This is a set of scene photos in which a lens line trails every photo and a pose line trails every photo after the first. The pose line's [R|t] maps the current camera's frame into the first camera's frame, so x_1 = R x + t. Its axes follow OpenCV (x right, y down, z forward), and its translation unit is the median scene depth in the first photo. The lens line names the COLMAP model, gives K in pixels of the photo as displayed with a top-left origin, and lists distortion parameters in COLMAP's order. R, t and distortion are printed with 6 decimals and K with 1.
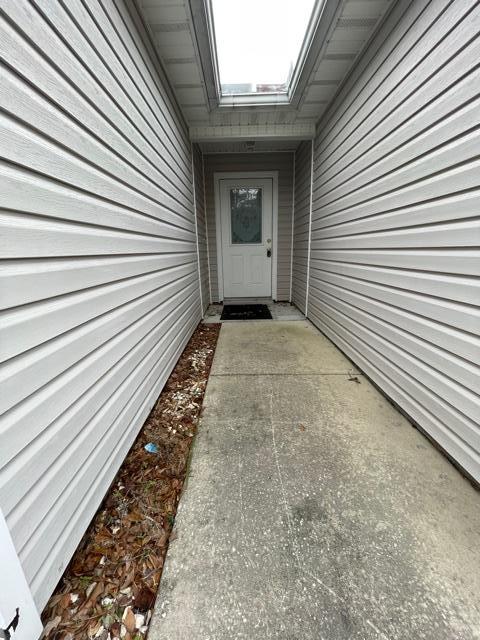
lens RADIAL K [[255.7, 0, 240.0], [0, 255.7, 320.0], [0, 0, 1]] dist [0.001640, -0.002904]
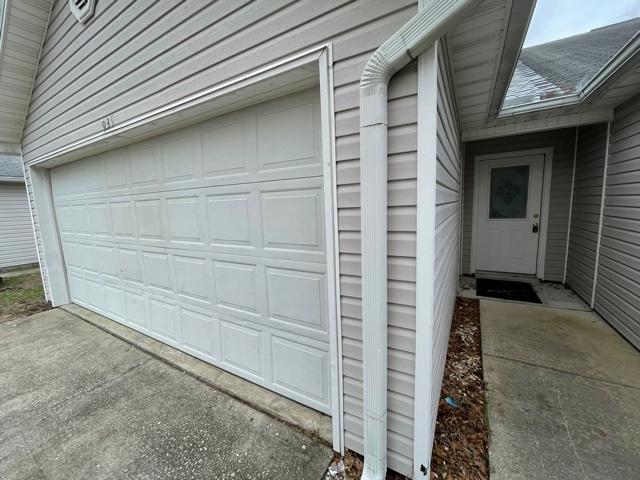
lens RADIAL K [[255.7, 0, 316.8], [0, 255.7, 242.0], [0, 0, 1]] dist [0.001640, -0.002904]
pose [[0.858645, 0.056360, -0.509463, -0.158712], [-0.108123, 0.991487, -0.072544, -0.094718], [0.501037, 0.117374, 0.857429, -0.340398]]
